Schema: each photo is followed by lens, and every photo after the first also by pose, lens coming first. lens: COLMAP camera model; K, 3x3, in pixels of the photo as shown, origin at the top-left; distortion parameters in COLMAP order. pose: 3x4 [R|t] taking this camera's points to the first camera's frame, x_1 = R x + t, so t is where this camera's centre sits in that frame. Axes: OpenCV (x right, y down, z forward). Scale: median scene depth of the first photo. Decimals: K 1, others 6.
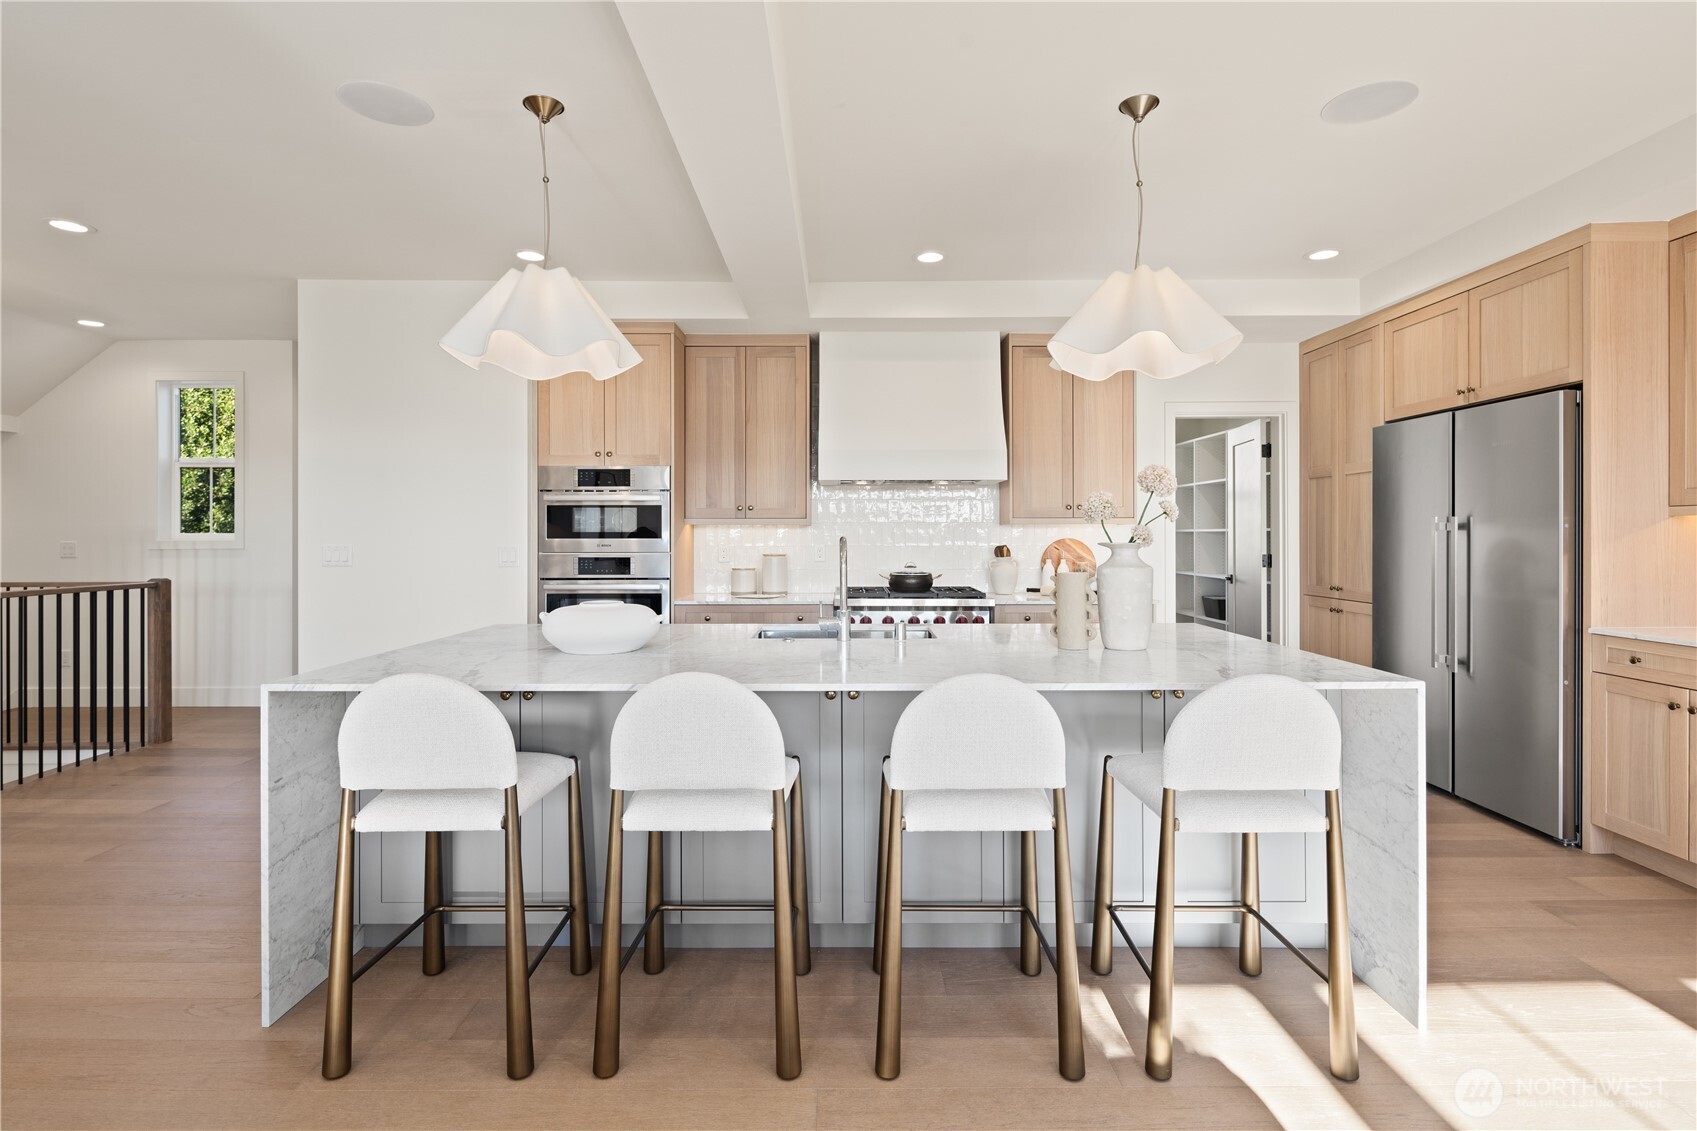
lens RADIAL K [[827.7, 0, 850.5], [0, 827.7, 535.1], [0, 0, 1]] dist [0.000450, 0.000046]
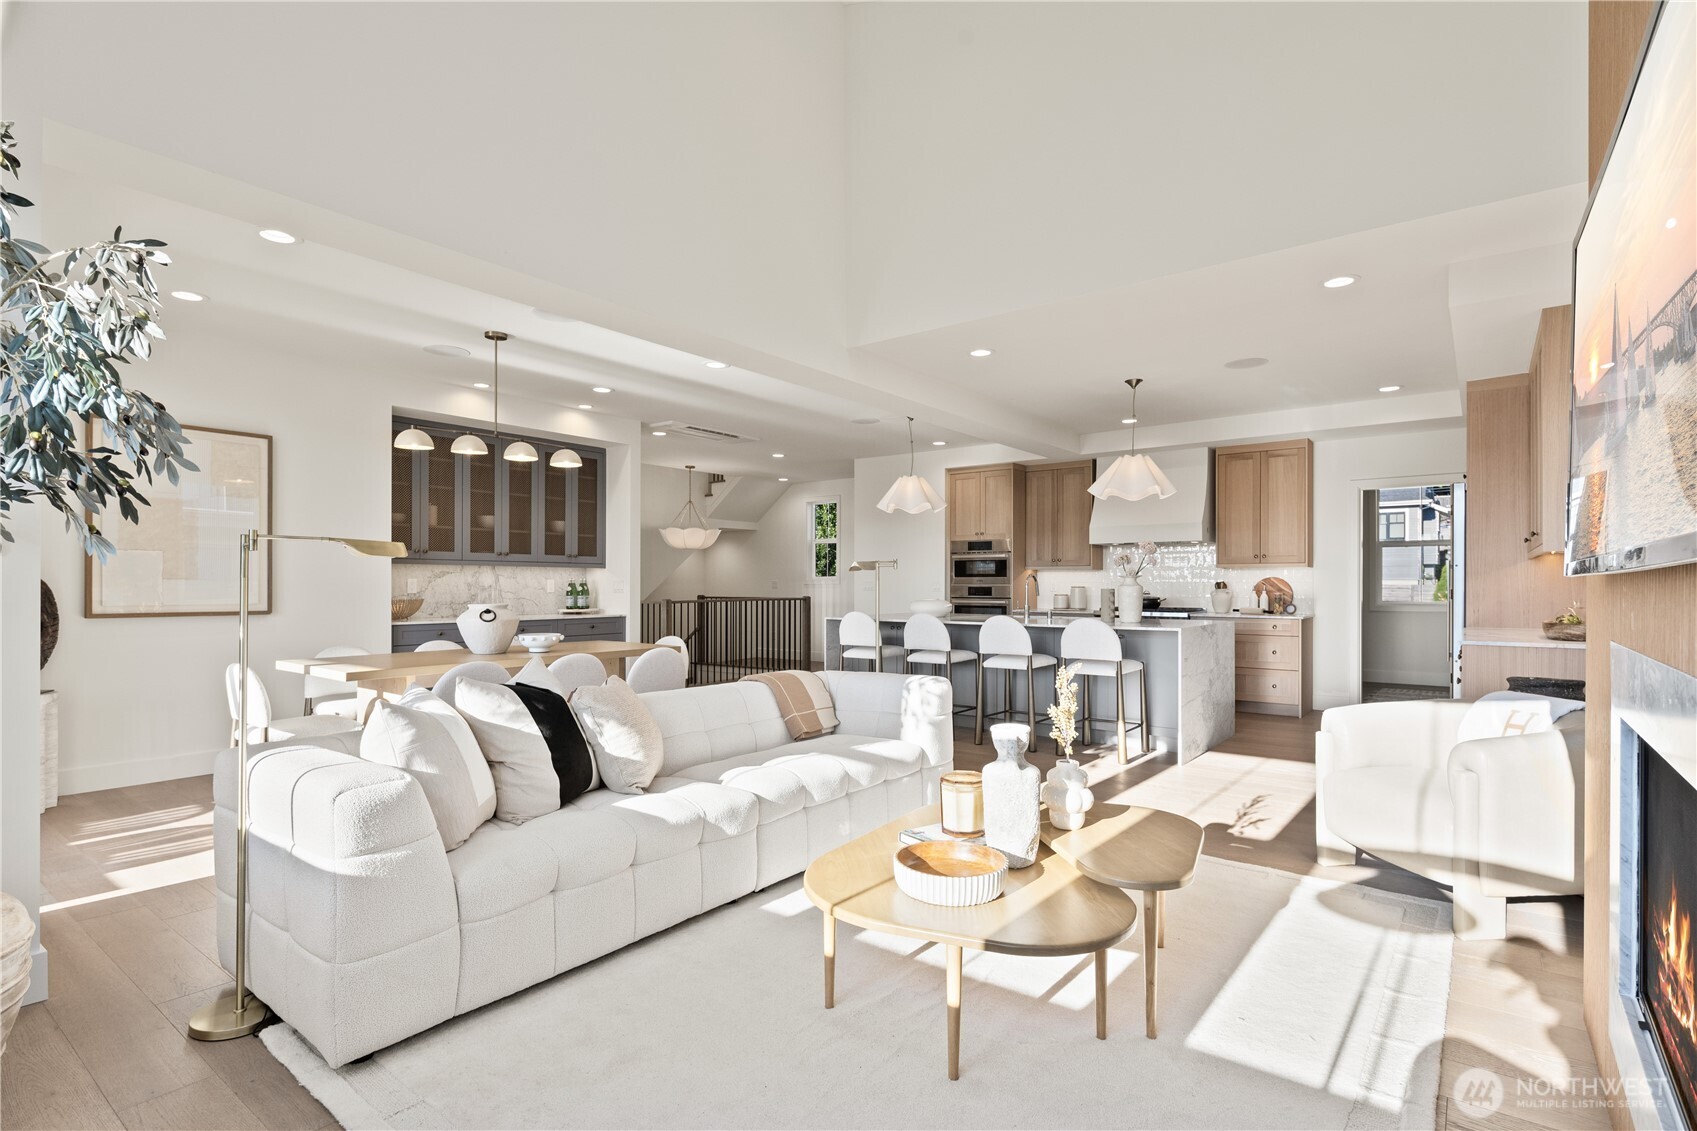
lens RADIAL K [[827.2, 0, 838.0], [0, 827.2, 559.1], [0, 0, 1]] dist [-0.000472, -0.000017]
pose [[0.785857, -0.015816, -0.618206, 0.610284], [-0.003382, 0.999548, -0.029871, 0.019903], [0.618399, 0.025565, 0.785448, -0.698404]]
